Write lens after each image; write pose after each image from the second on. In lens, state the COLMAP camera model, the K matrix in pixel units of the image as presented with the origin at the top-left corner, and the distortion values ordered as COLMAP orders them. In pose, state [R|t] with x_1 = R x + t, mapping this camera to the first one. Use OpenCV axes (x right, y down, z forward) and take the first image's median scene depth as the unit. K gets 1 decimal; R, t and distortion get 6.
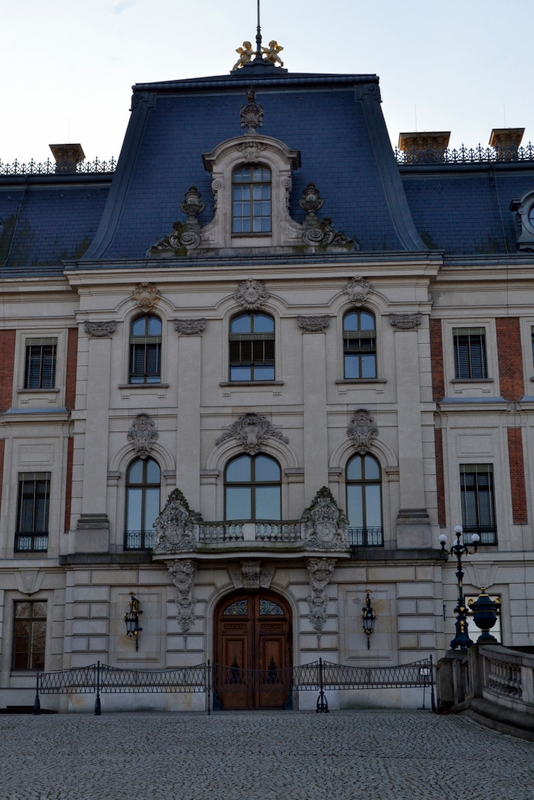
lens RADIAL K [[1182.2, 0, 267.0], [0, 1182.2, 400.0], [0, 0, 1]] dist [-0.023727, 0.044477]
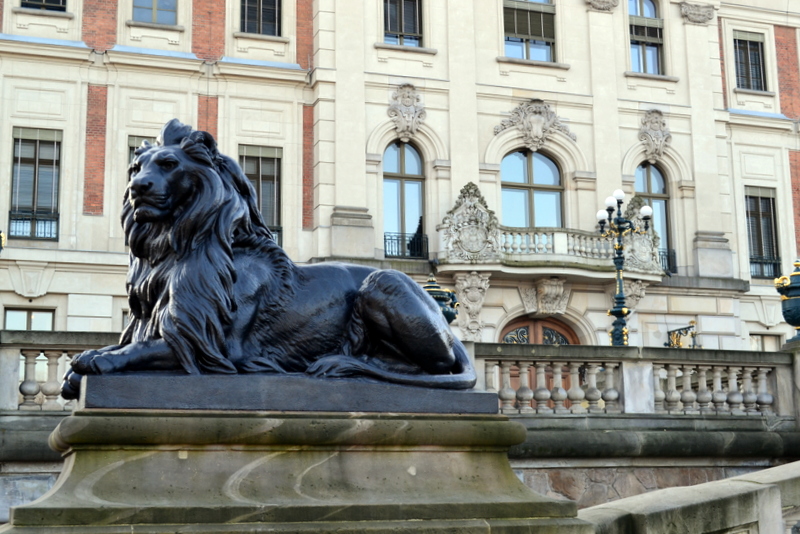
lens RADIAL K [[1182.2, 0, 400.0], [0, 1182.2, 267.0], [0, 0, 1]] dist [-0.023727, 0.044477]
pose [[0.927348, 0.064088, 0.368672, -0.389464], [-0.096228, 0.992934, 0.069442, 0.077769], [-0.361617, -0.099874, 0.926962, 0.275831]]
